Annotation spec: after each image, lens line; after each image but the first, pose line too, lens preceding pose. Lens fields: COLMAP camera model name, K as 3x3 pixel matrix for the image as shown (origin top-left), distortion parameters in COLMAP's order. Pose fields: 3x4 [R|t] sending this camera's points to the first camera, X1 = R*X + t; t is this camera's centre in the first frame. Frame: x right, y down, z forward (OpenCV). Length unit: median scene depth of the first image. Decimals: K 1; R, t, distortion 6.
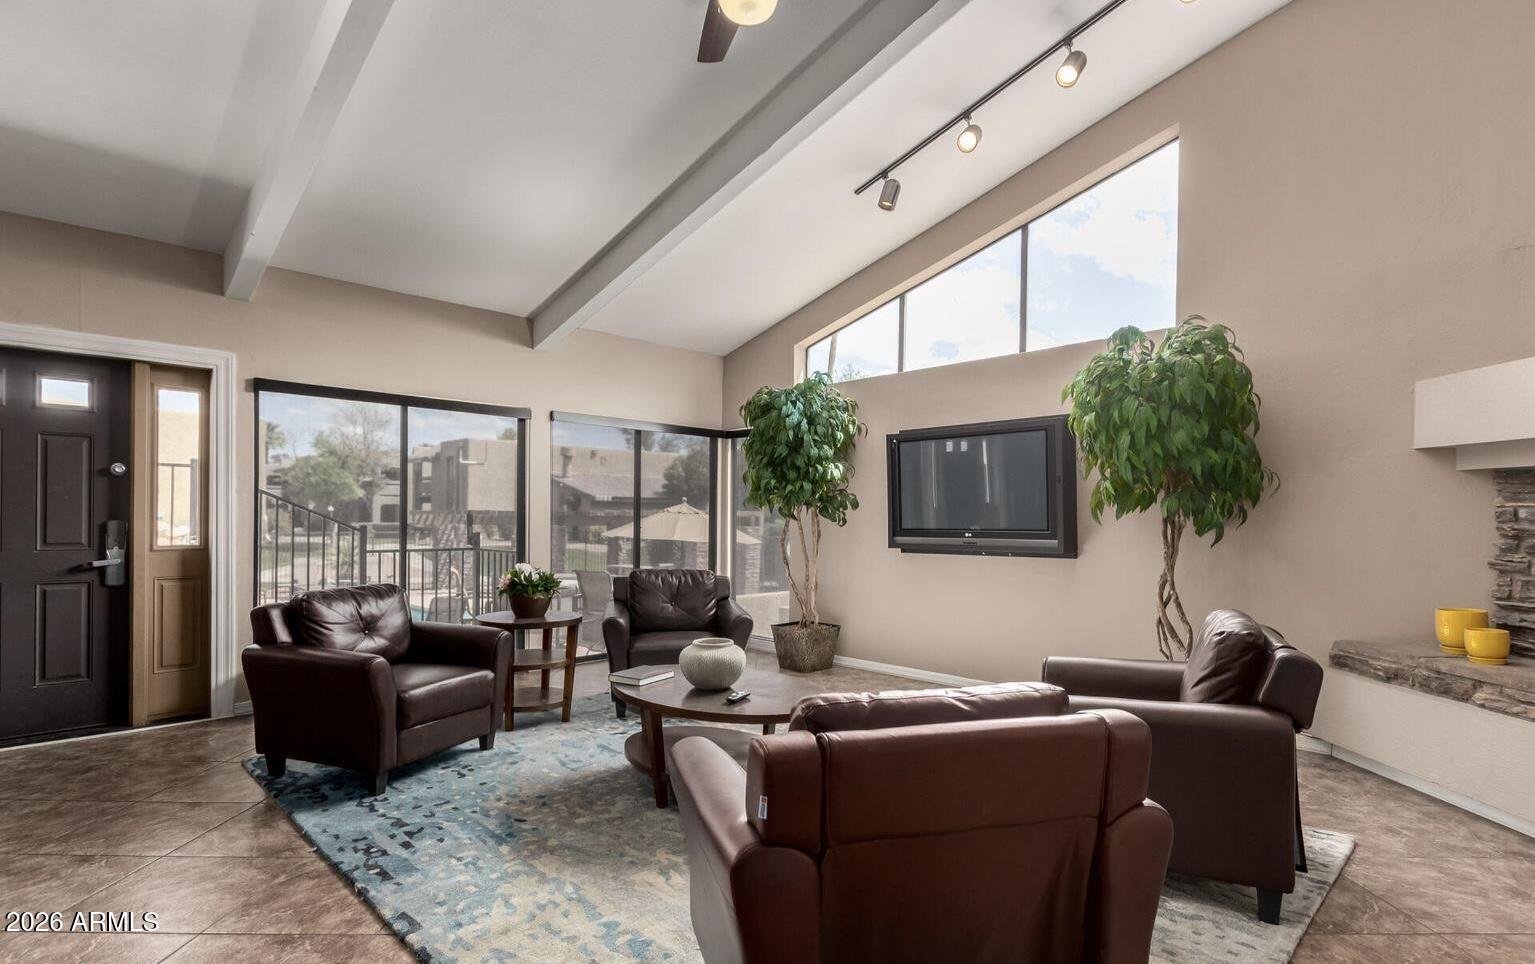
lens RADIAL K [[768.0, 0, 769.2], [0, 768.0, 518.0], [0, 0, 1]] dist [-0.001641, -0.000157]
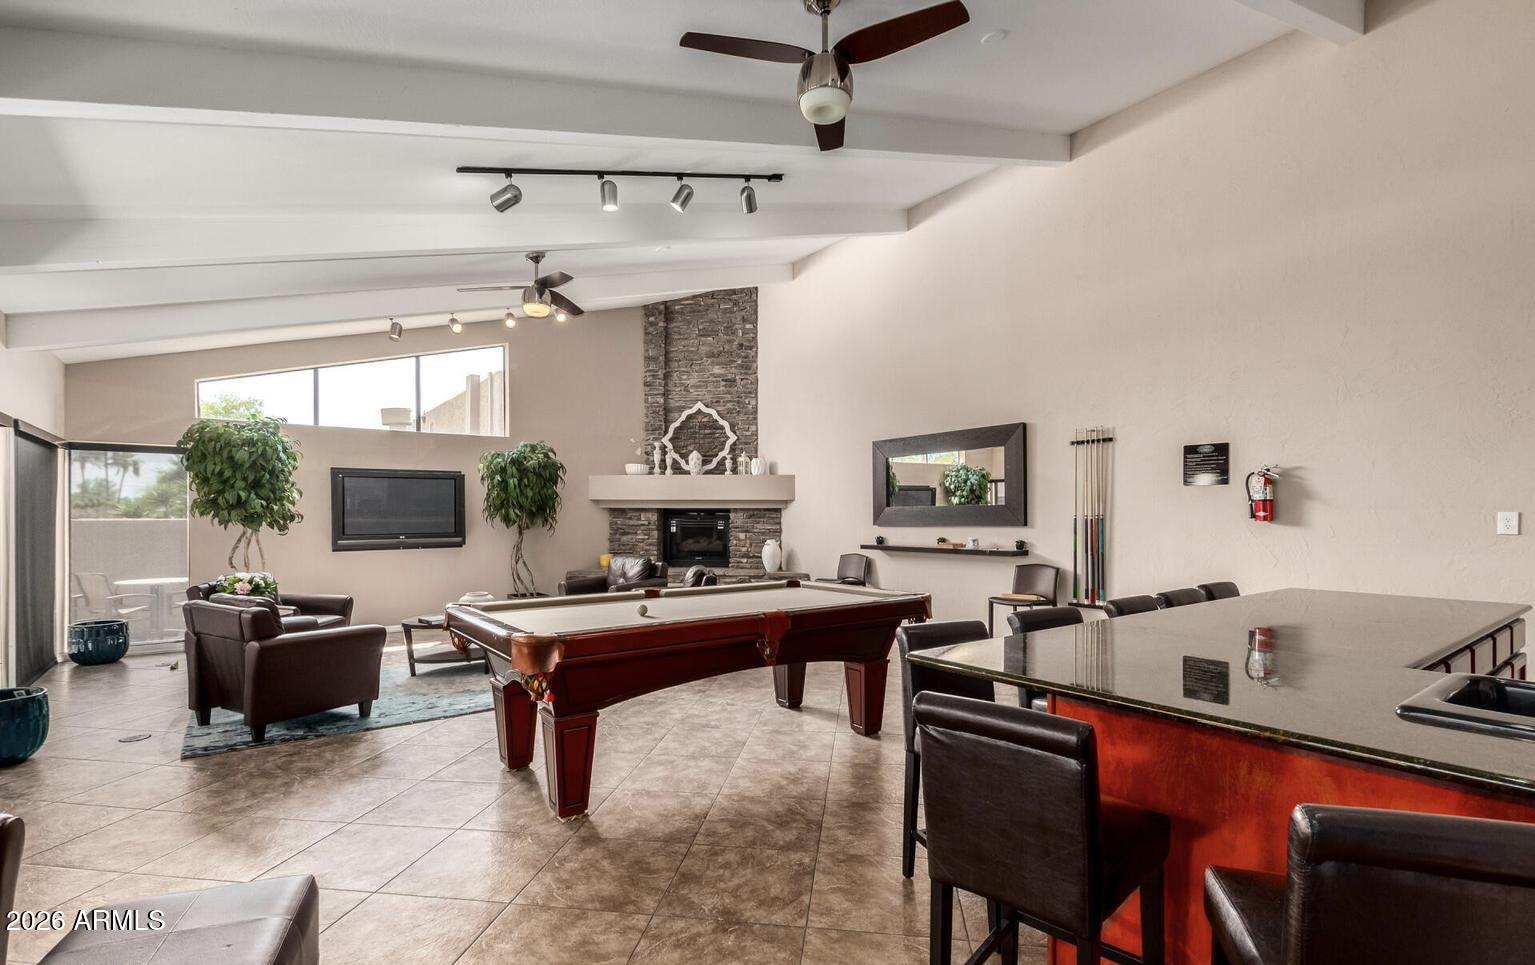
lens RADIAL K [[768.0, 0, 769.2], [0, 768.0, 518.5], [0, 0, 1]] dist [-0.001641, -0.000157]
pose [[0.114769, -0.009222, 0.993349, -1.307269], [0.005947, 0.999945, 0.008596, -0.028403], [-0.993374, 0.004920, 0.114817, 0.011209]]
